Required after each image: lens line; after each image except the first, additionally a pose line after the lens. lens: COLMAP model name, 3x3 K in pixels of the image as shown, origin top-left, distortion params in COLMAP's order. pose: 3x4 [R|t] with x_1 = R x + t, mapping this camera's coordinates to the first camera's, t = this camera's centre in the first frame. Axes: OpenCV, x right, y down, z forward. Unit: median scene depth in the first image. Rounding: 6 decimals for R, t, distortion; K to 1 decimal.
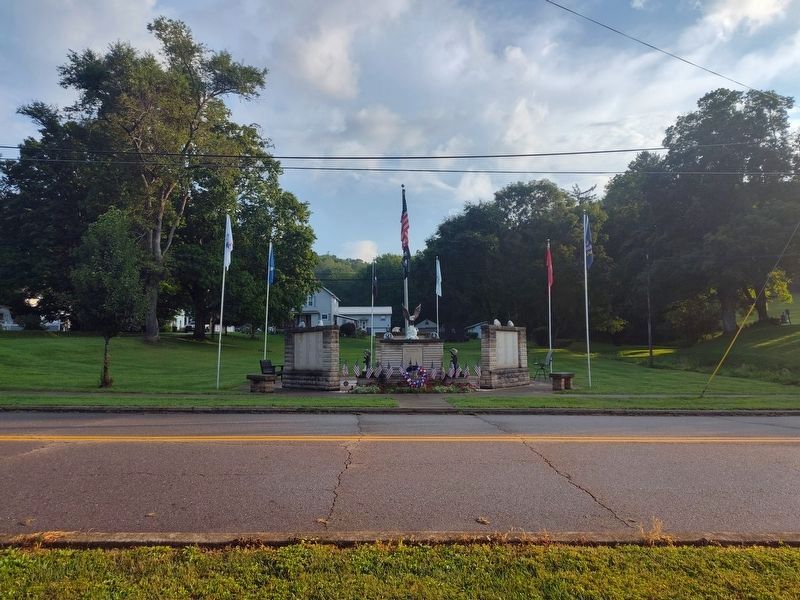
lens RADIAL K [[531.2, 0, 400.0], [0, 531.2, 300.0], [0, 0, 1]] dist [0.038853, -0.073225]
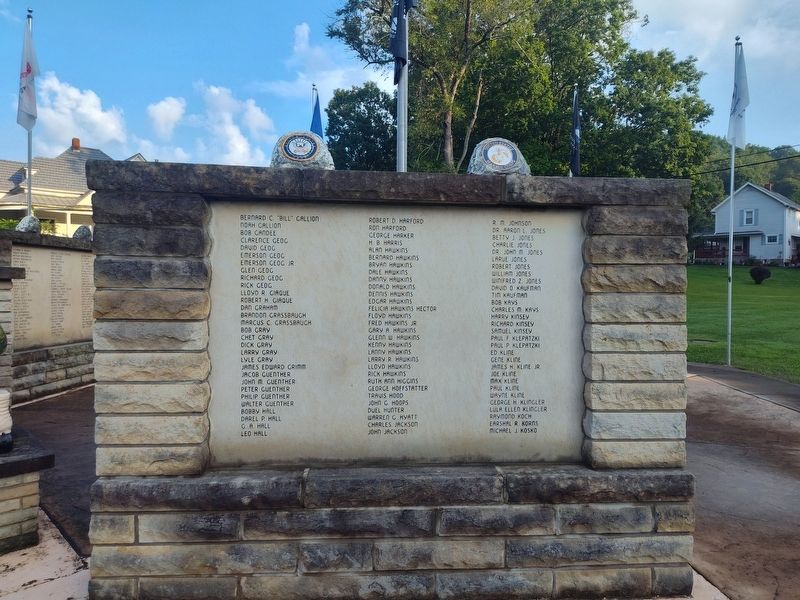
lens RADIAL K [[531.2, 0, 400.0], [0, 531.2, 300.0], [0, 0, 1]] dist [0.038853, -0.073225]
pose [[0.645529, 0.045969, -0.762351, 0.092217], [0.050348, 0.993454, 0.102537, 0.020319], [0.762074, -0.104574, 0.638989, 0.269076]]
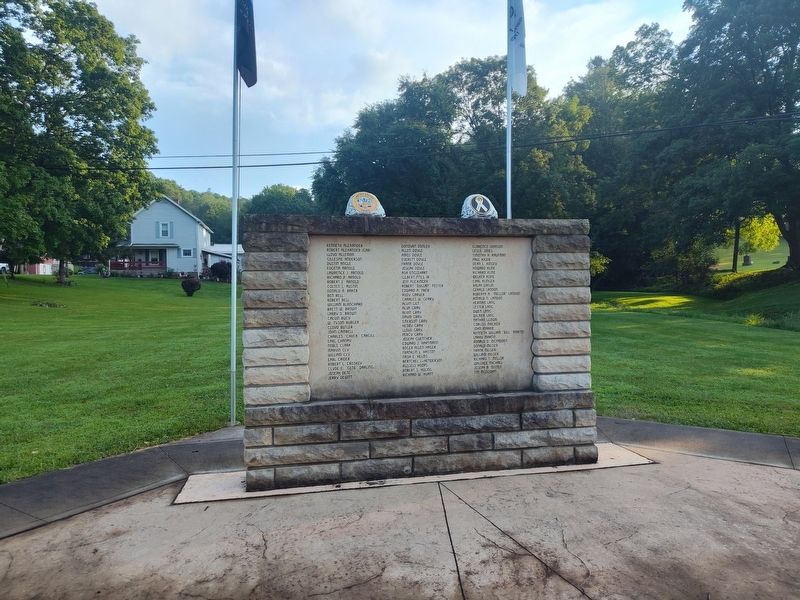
lens RADIAL K [[531.2, 0, 400.0], [0, 531.2, 300.0], [0, 0, 1]] dist [0.038853, -0.073225]
pose [[0.979389, -0.008666, 0.201799, -0.015072], [-0.011505, 0.995064, 0.098569, 0.028112], [-0.201657, -0.098859, 0.974454, 0.345263]]
